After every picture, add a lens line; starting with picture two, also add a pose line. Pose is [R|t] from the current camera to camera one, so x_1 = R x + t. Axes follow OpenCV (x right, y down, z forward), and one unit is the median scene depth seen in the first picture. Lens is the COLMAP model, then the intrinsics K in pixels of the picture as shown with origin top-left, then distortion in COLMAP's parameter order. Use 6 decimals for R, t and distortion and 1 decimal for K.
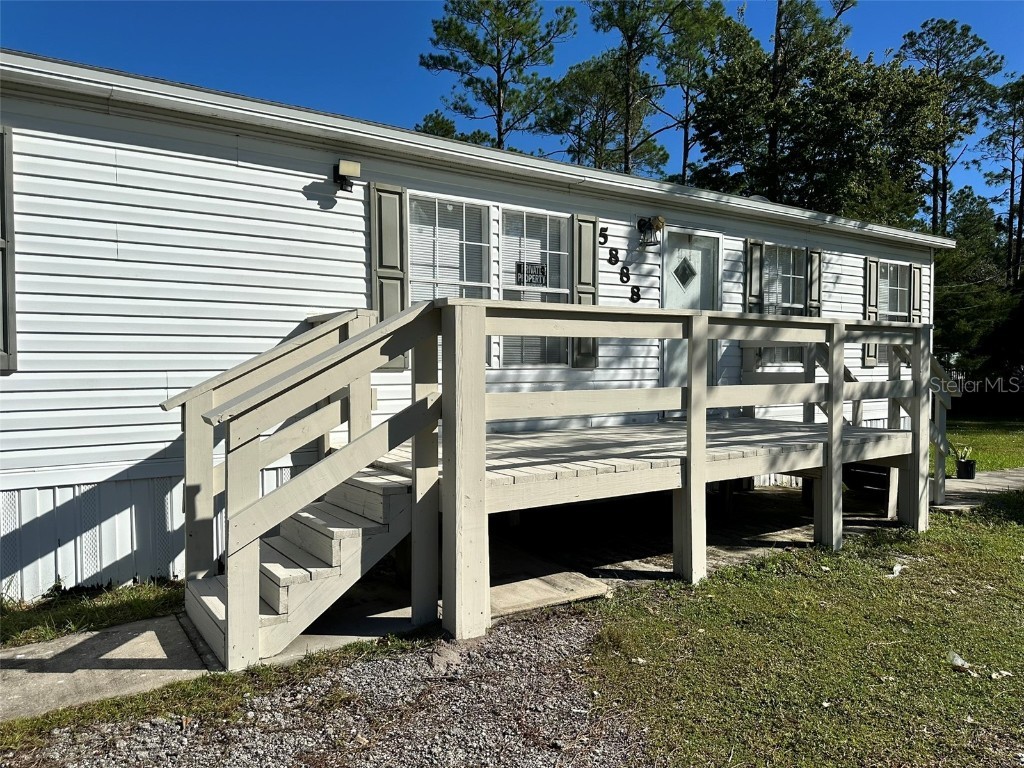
lens RADIAL K [[721.7, 0, 512.0], [0, 721.7, 384.0], [0, 0, 1]] dist [0.107146, -0.133271]
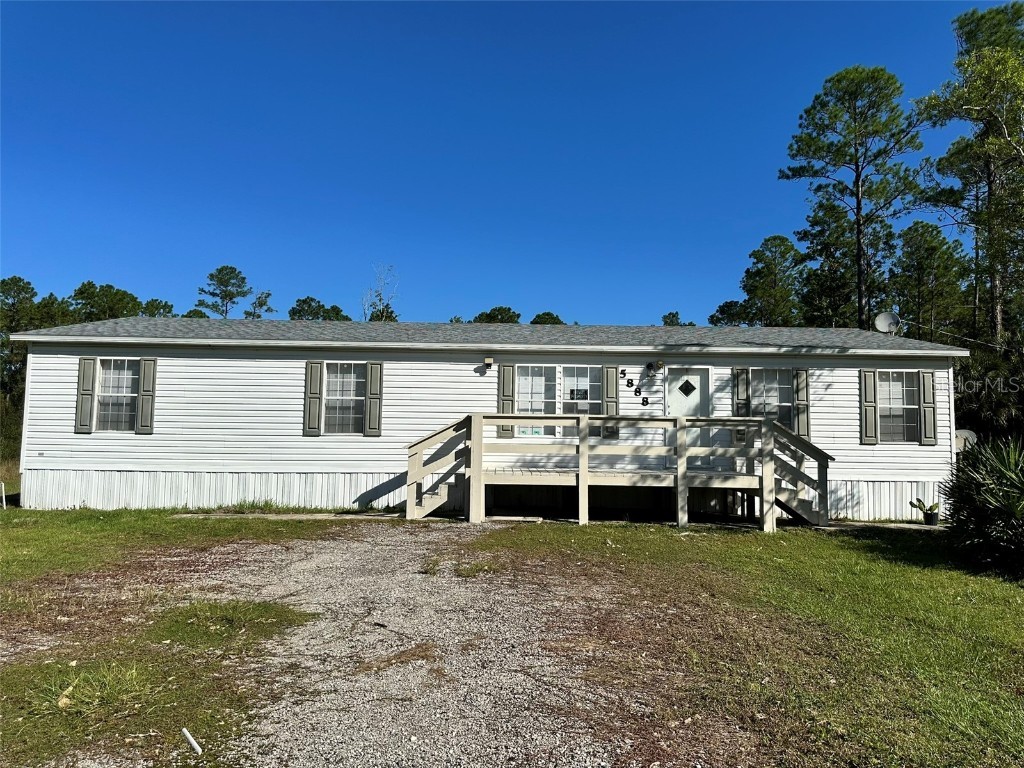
lens RADIAL K [[714.0, 0, 515.3], [0, 714.0, 388.4], [0, 0, 1]] dist [0.145874, -0.213961]
pose [[0.829770, -0.025797, -0.557508, 1.098355], [-0.030703, 0.995308, -0.091752, 0.032226], [0.557260, 0.093250, 0.825086, -0.900499]]
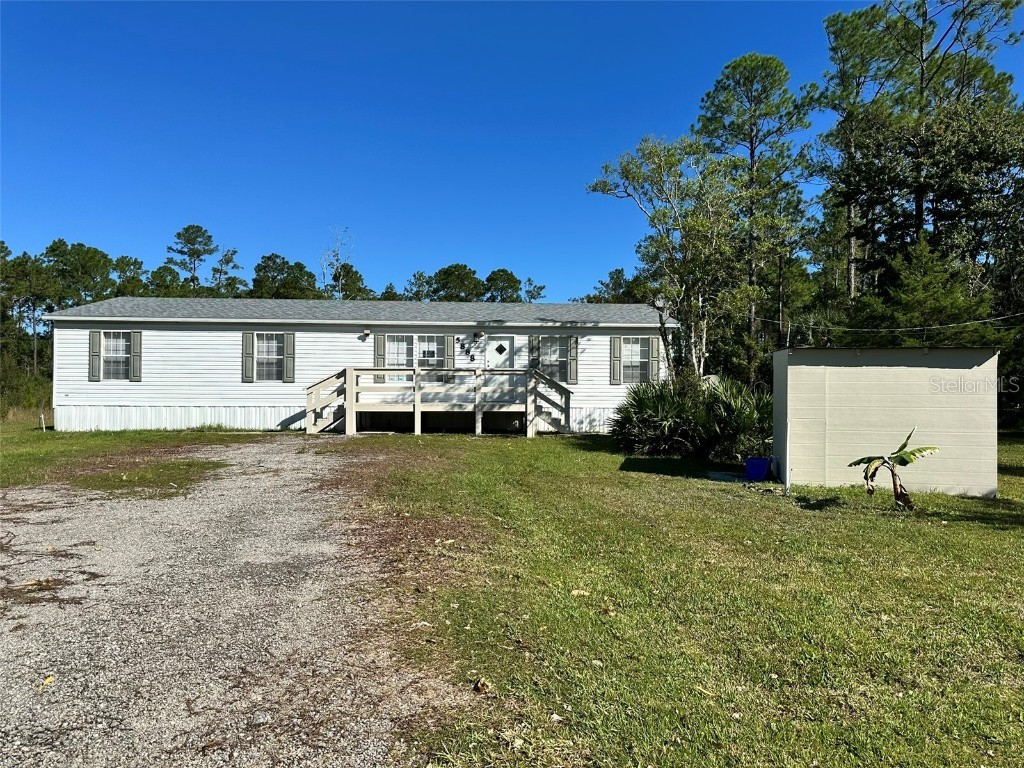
lens RADIAL K [[721.7, 0, 512.0], [0, 721.7, 384.0], [0, 0, 1]] dist [0.107146, -0.133271]
pose [[0.843160, 0.002853, -0.537655, 2.160095], [-0.022371, 0.999306, -0.029779, 0.072859], [0.537197, 0.037137, 0.842639, -1.579569]]
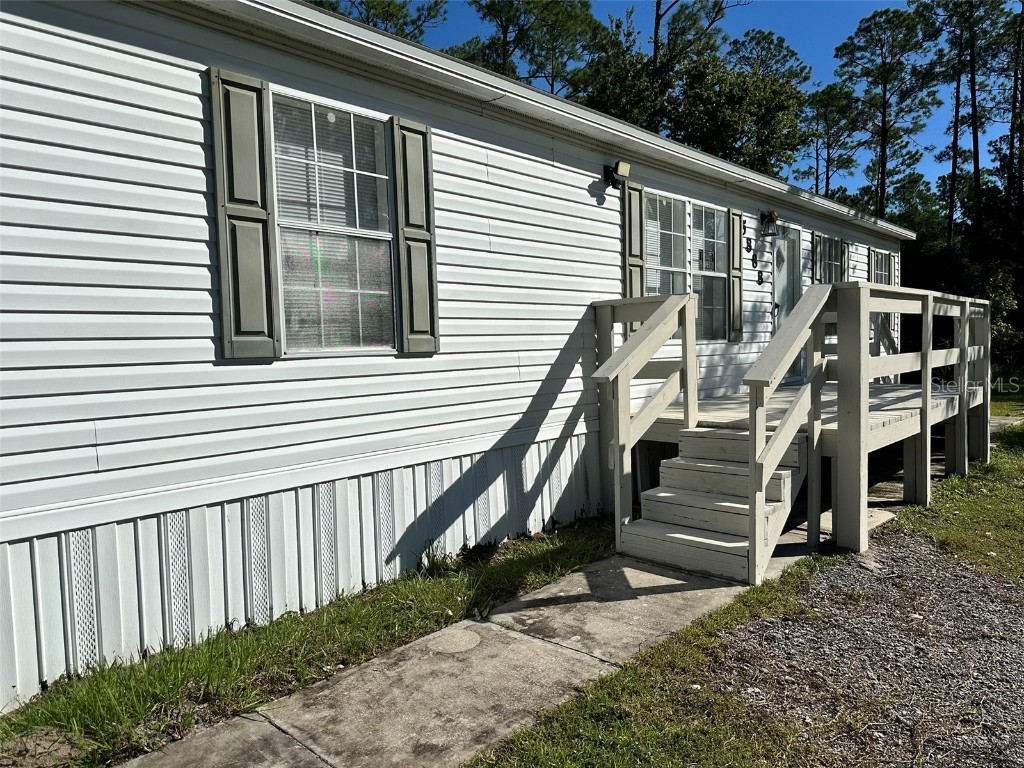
lens RADIAL K [[717.4, 0, 512.0], [0, 717.4, 384.0], [0, 0, 1]] dist [0.109629, -0.216040]
pose [[0.973308, -0.036620, 0.226564, -0.561812], [0.030967, 0.999115, 0.028455, 0.000893], [-0.227406, -0.020679, 0.973581, -0.053195]]
